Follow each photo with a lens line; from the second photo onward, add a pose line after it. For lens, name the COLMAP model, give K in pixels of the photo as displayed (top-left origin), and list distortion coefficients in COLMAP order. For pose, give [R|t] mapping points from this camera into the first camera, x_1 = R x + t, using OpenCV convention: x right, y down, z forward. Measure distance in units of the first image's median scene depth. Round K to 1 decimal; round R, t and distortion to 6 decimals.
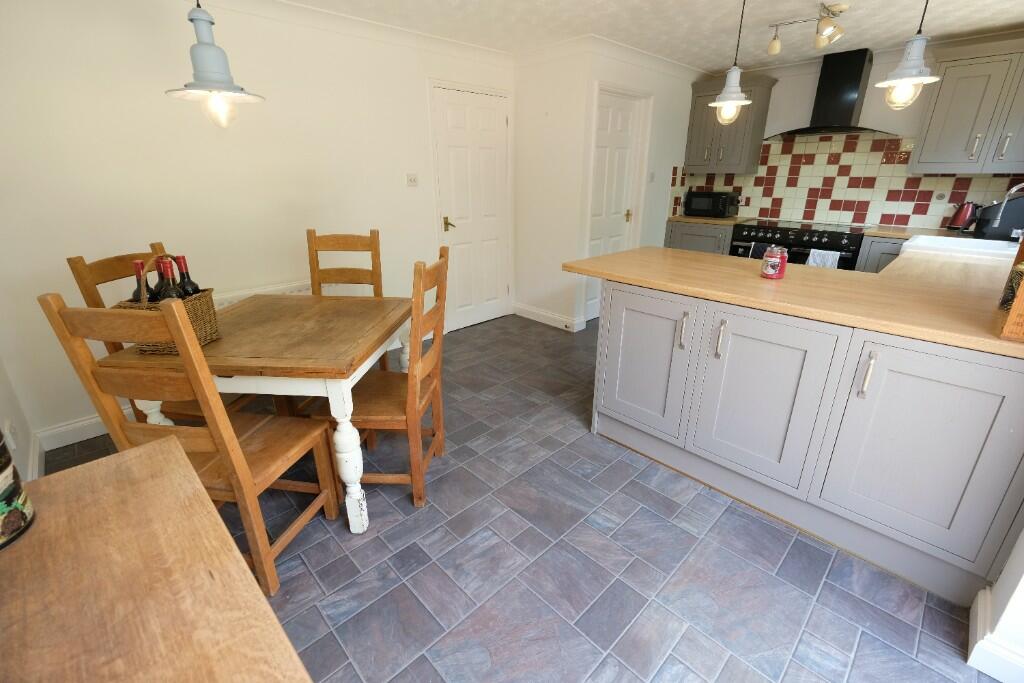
lens RADIAL K [[445.7, 0, 512.5], [0, 445.7, 337.2], [0, 0, 1]] dist [-0.002961, 0.000046]
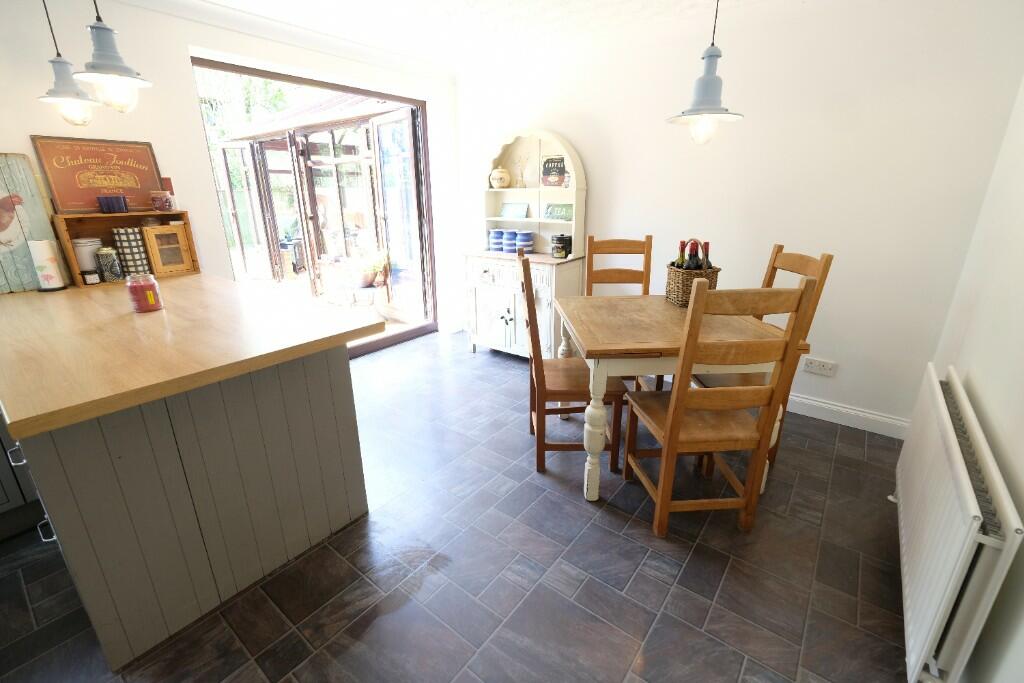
lens RADIAL K [[445.7, 0, 512.5], [0, 445.7, 337.2], [0, 0, 1]] dist [-0.002961, 0.000046]
pose [[-0.990251, 0.049251, -0.130301, 0.006910], [-0.042651, 0.783282, 0.620202, -0.325582], [0.132608, 0.619712, -0.773545, 0.897306]]
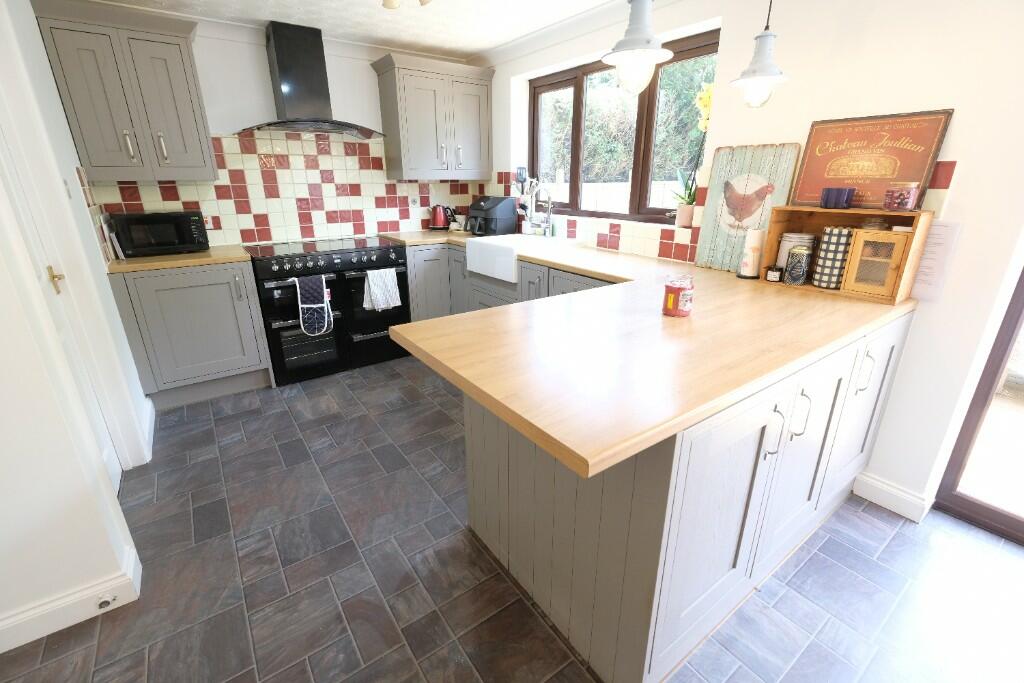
lens RADIAL K [[445.7, 0, 512.5], [0, 445.7, 337.2], [0, 0, 1]] dist [-0.002961, 0.000046]
pose [[0.146468, -0.328936, 0.932924, -0.095252], [0.343836, 0.901221, 0.263776, -0.200807], [-0.927537, 0.282138, 0.245100, 0.549688]]
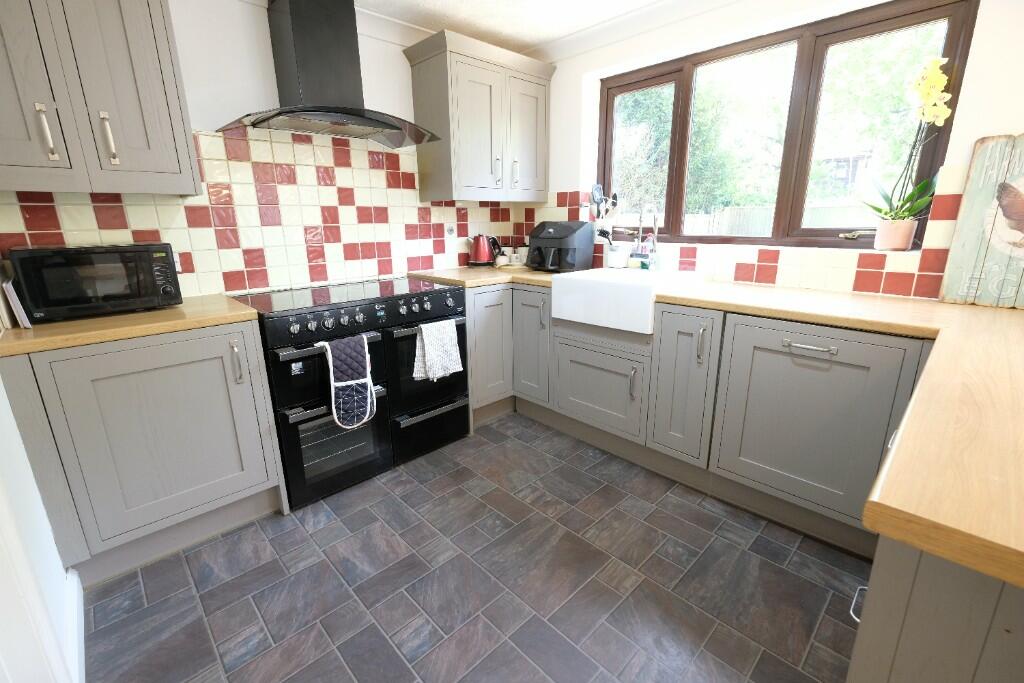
lens RADIAL K [[445.7, 0, 512.5], [0, 445.7, 337.2], [0, 0, 1]] dist [-0.002961, 0.000046]
pose [[0.003268, -0.254821, 0.966983, 0.106356], [0.358968, 0.902836, 0.236704, -0.262538], [-0.933344, 0.346343, 0.094423, 0.794994]]
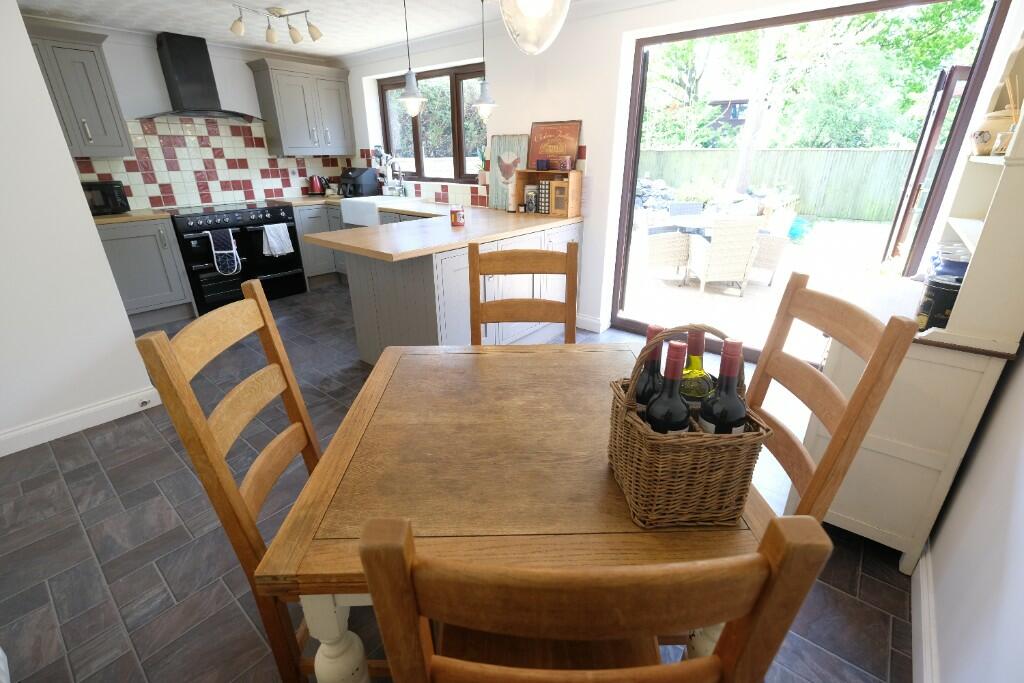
lens RADIAL K [[445.7, 0, 512.5], [0, 445.7, 337.2], [0, 0, 1]] dist [-0.002961, 0.000046]
pose [[-0.110546, -0.377724, 0.919295, -0.482336], [0.347133, 0.852037, 0.391831, -0.170707], [-0.931278, 0.362433, 0.036931, 0.461464]]
